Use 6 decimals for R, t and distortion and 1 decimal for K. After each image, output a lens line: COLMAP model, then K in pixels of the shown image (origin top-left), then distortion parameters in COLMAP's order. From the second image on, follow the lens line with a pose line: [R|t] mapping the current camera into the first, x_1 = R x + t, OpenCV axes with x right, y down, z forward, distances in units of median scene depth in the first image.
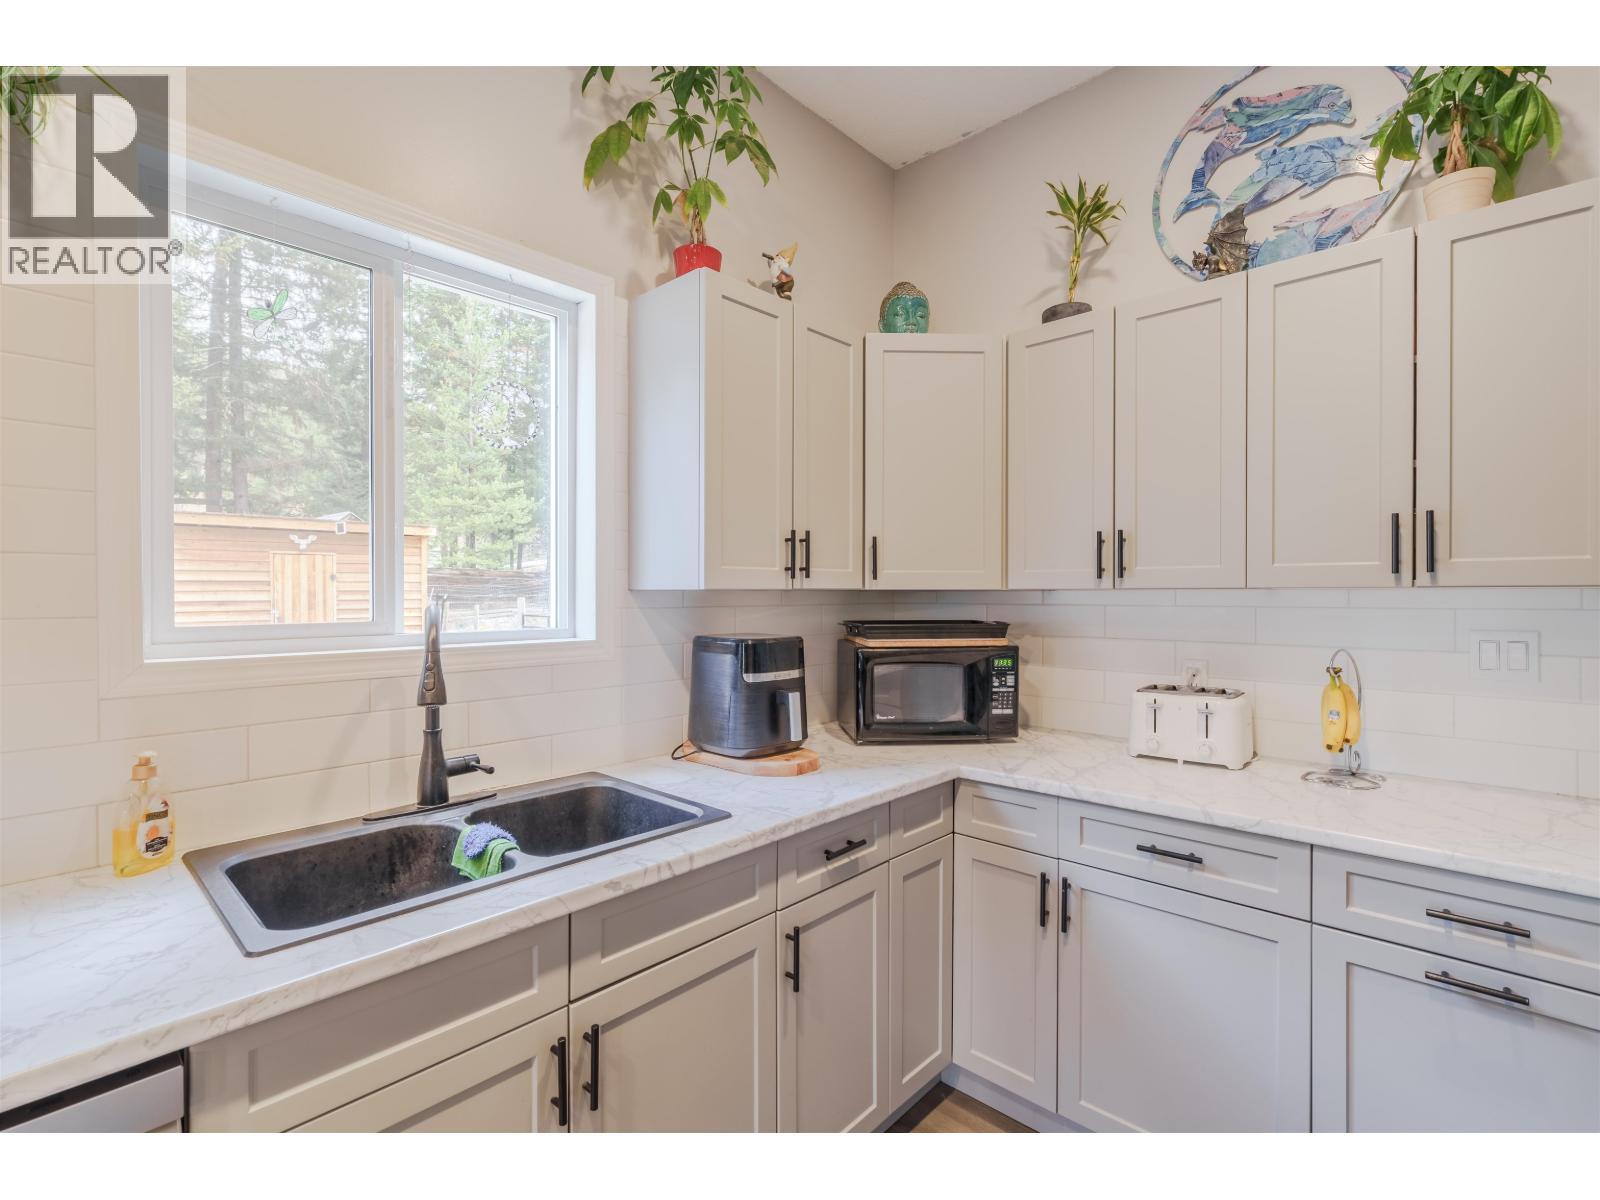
lens RADIAL K [[739.4, 0, 758.6], [0, 739.4, 595.3], [0, 0, 1]] dist [-0.000240, -0.000610]
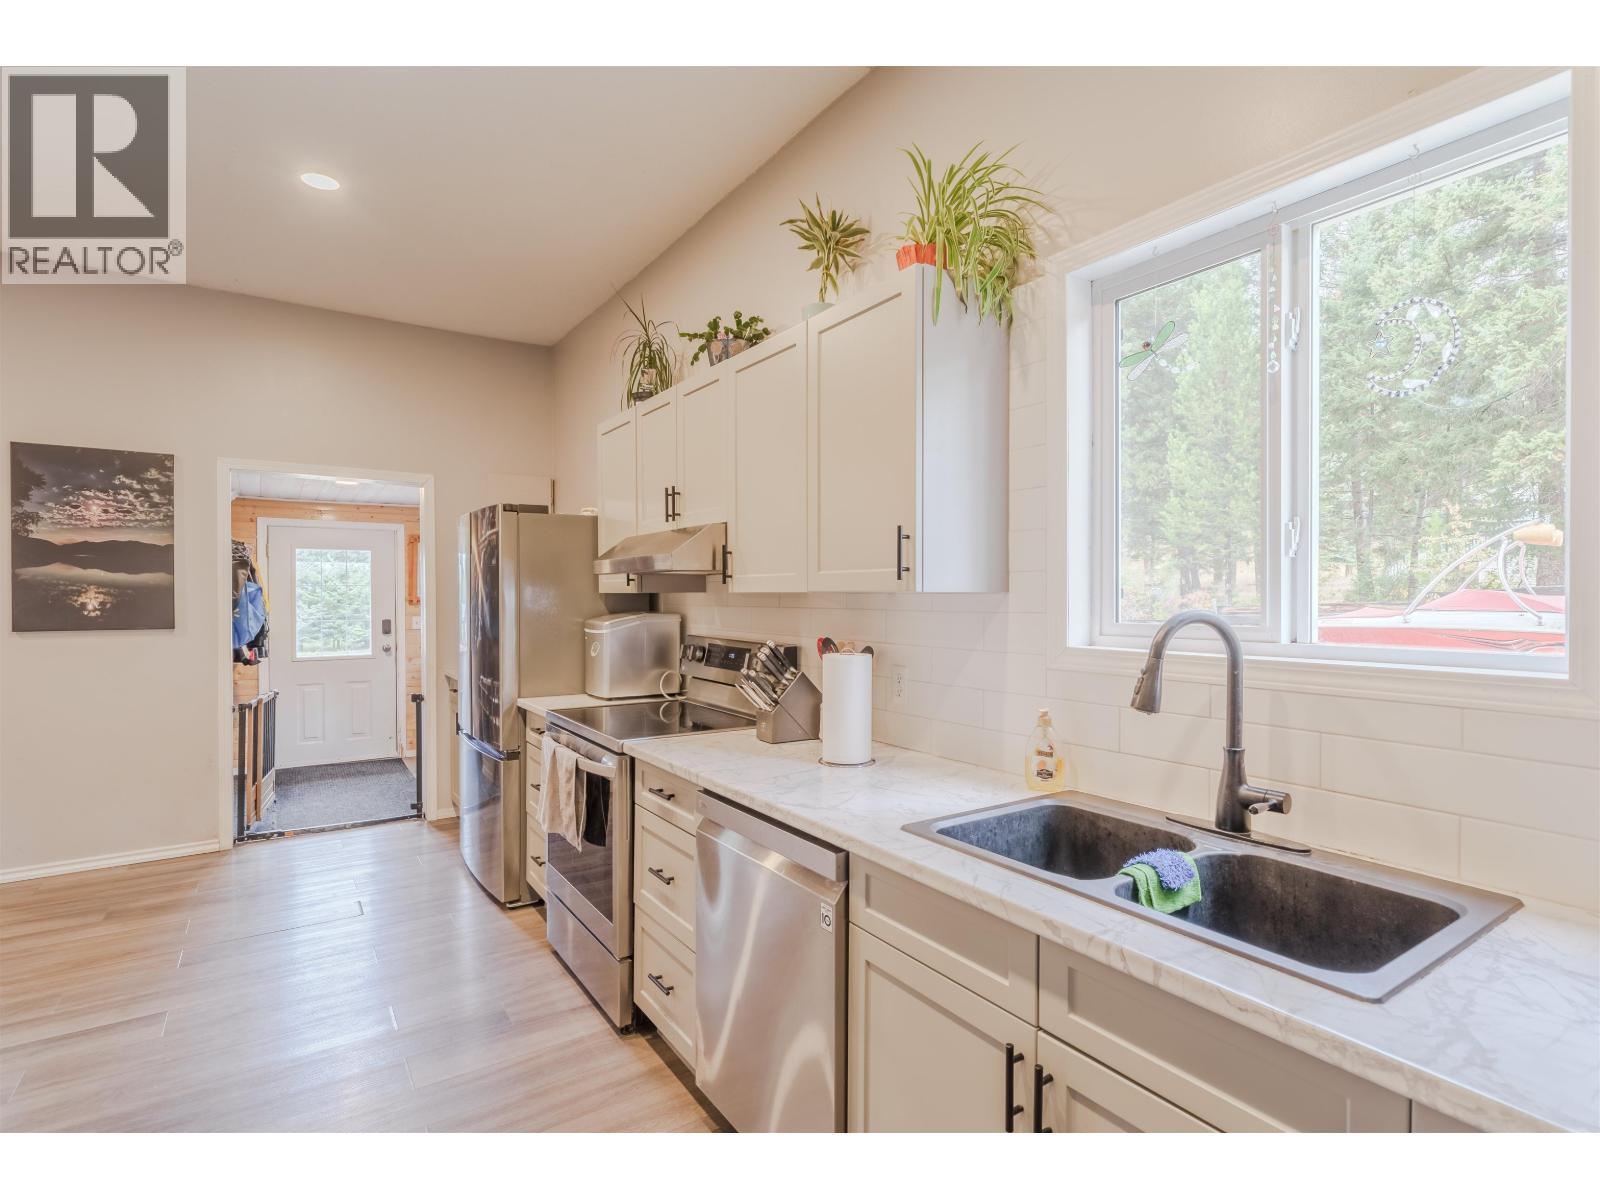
lens RADIAL K [[799.7, 0, 799.3], [0, 799.7, 603.8], [0, 0, 1]] dist [-0.002290, -0.003639]
pose [[-0.210200, 0.011155, -0.977595, 0.518558], [-0.003183, 0.999922, 0.012094, -0.002257], [0.977653, 0.005654, -0.210148, 0.587919]]
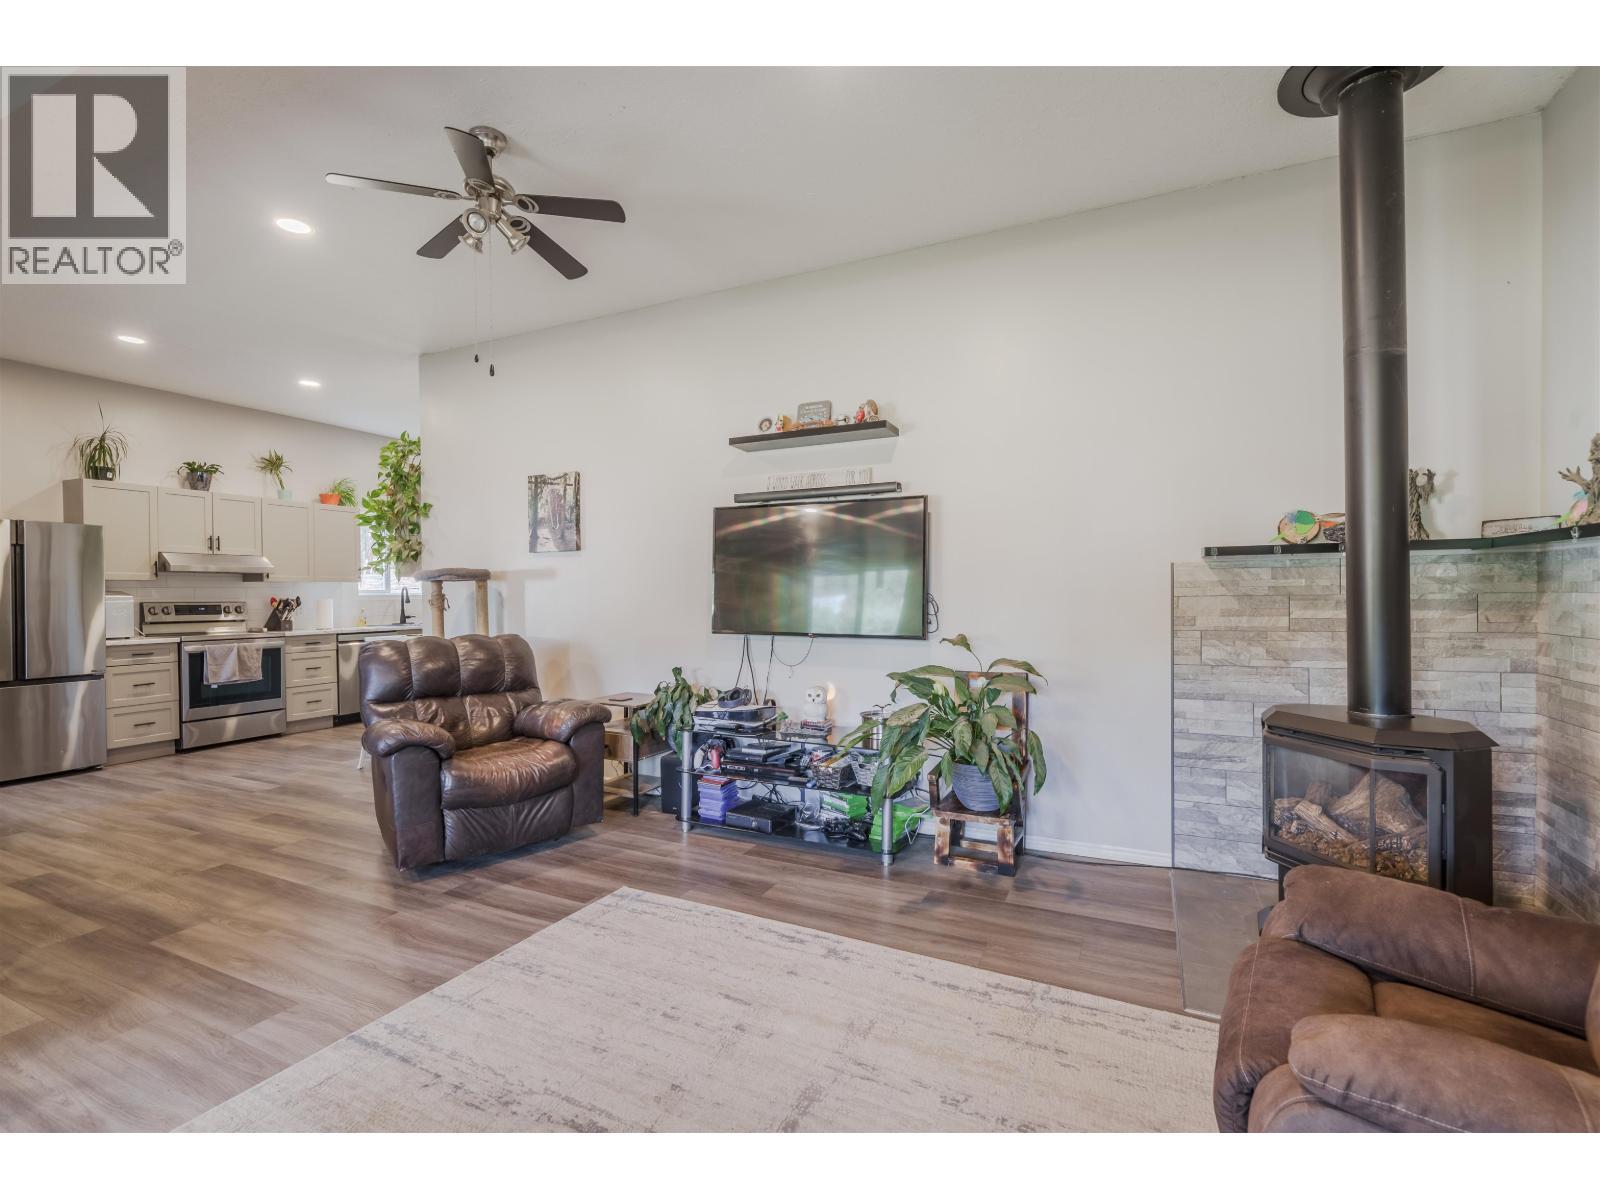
lens RADIAL K [[799.7, 0, 834.1], [0, 799.7, 608.9], [0, 0, 1]] dist [-0.002290, -0.003639]
pose [[0.938604, -0.013067, 0.344748, 0.441856], [0.006731, 0.999786, 0.019569, 0.074027], [-0.344930, -0.016047, 0.938491, -4.837149]]
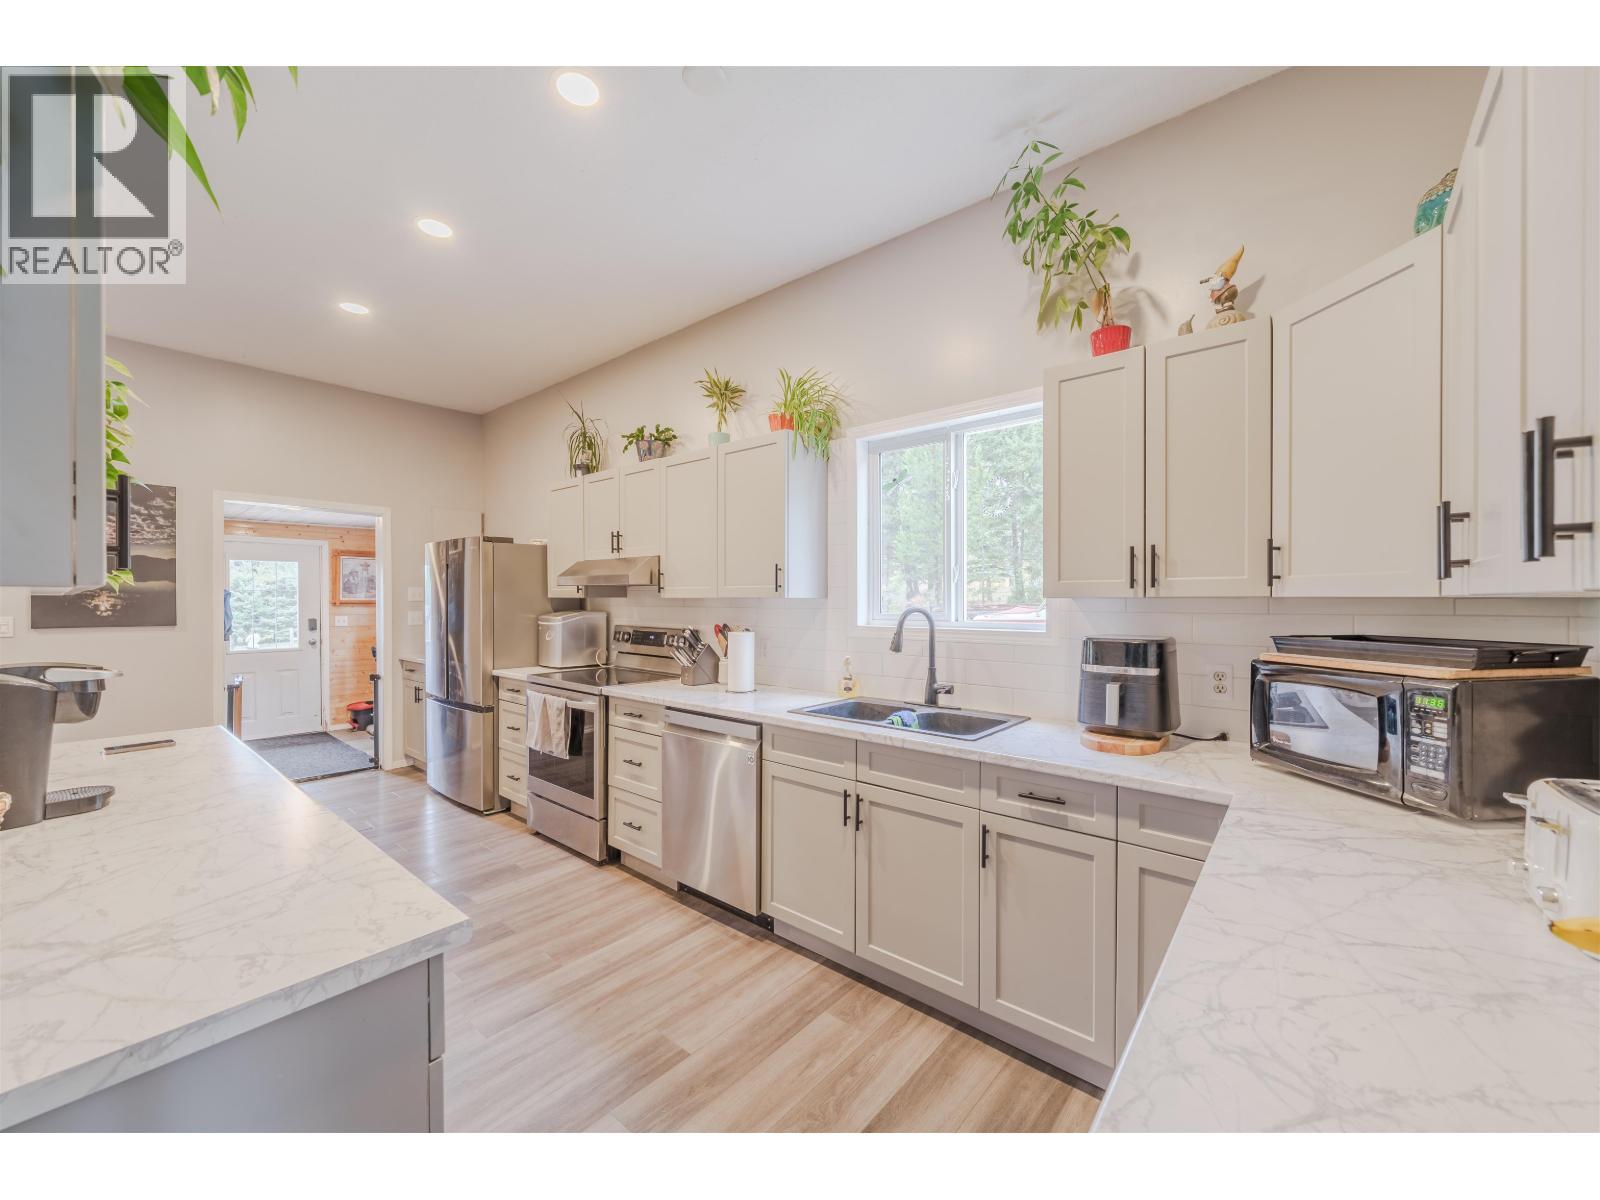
lens RADIAL K [[623.8, 0, 800.6], [0, 623.8, 601.8], [0, 0, 1]] dist [-0.012390, -0.000594]
pose [[0.065170, 0.005822, -0.997857, 1.056104], [-0.004479, 0.999975, 0.005542, -0.005181], [0.997864, 0.004108, 0.065195, 0.451929]]
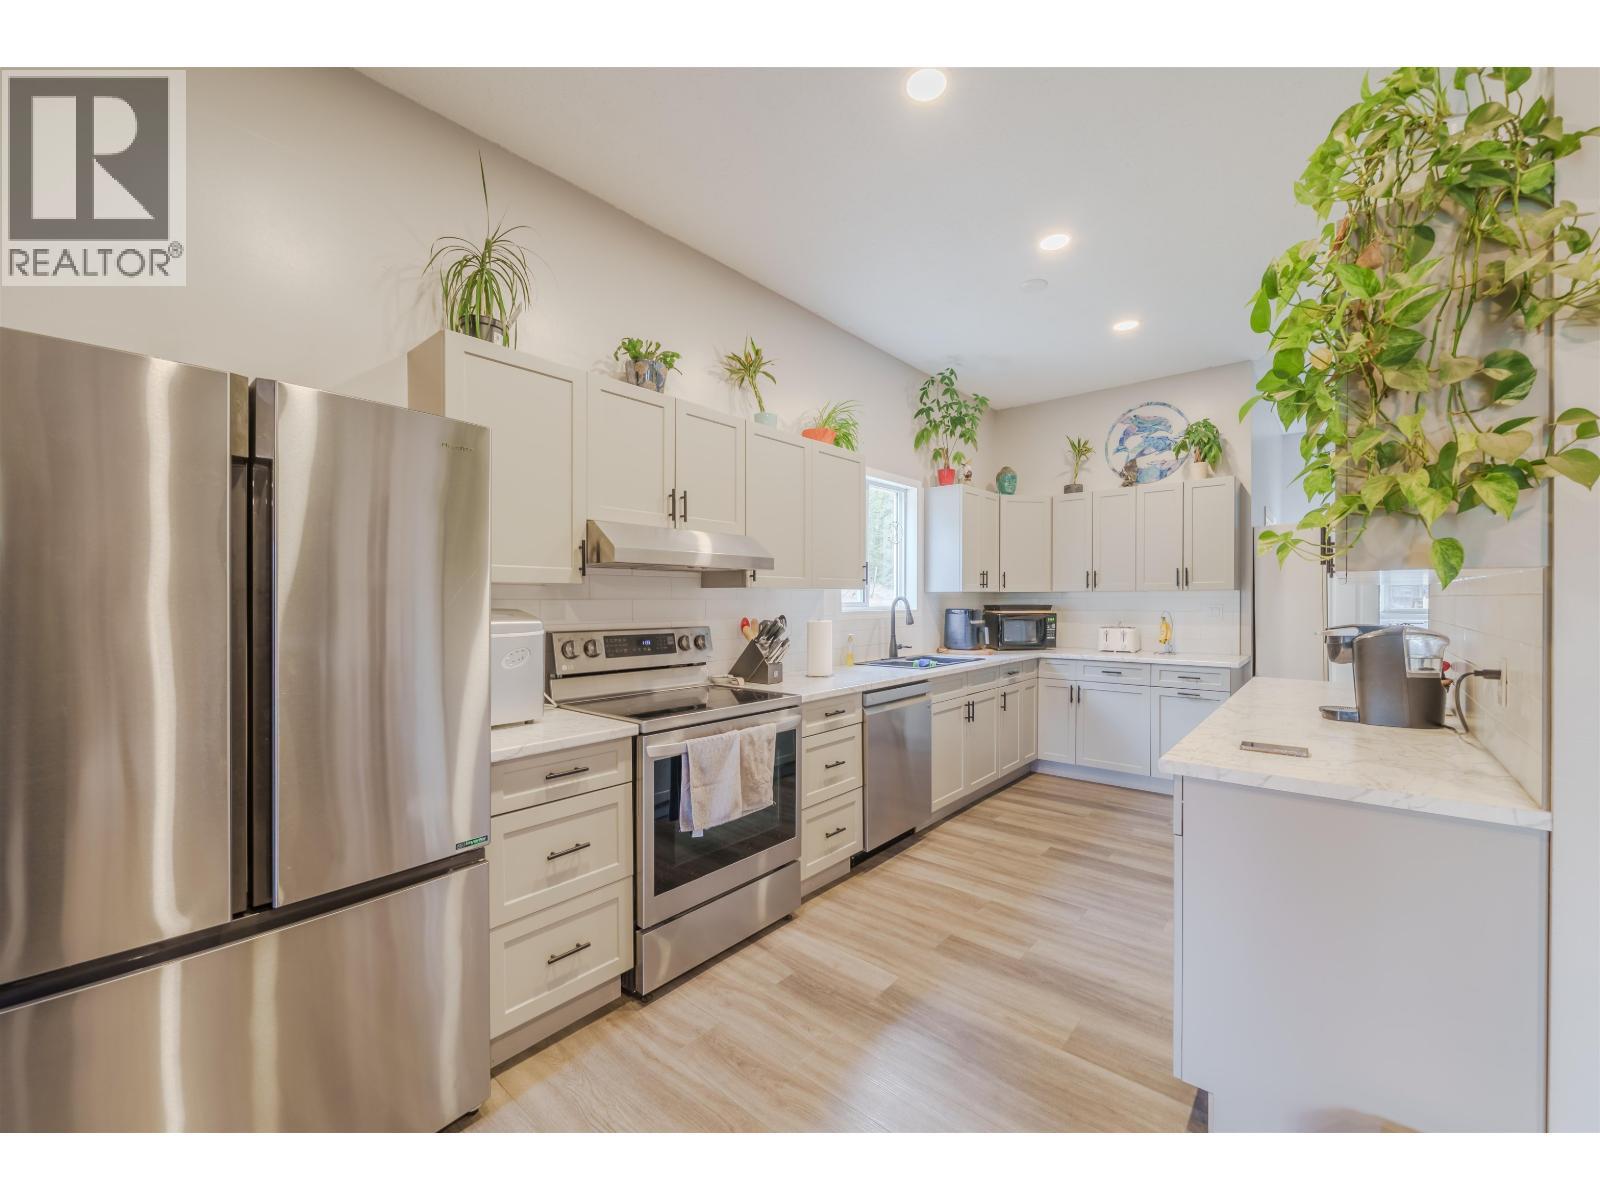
lens RADIAL K [[668.3, 0, 801.5], [0, 668.3, 605.5], [0, 0, 1]] dist [-0.001755, -0.000413]
pose [[0.996950, -0.002810, 0.077996, -0.917580], [0.002382, 0.999982, 0.005591, 0.031179], [-0.078011, -0.005388, 0.996938, -1.619012]]
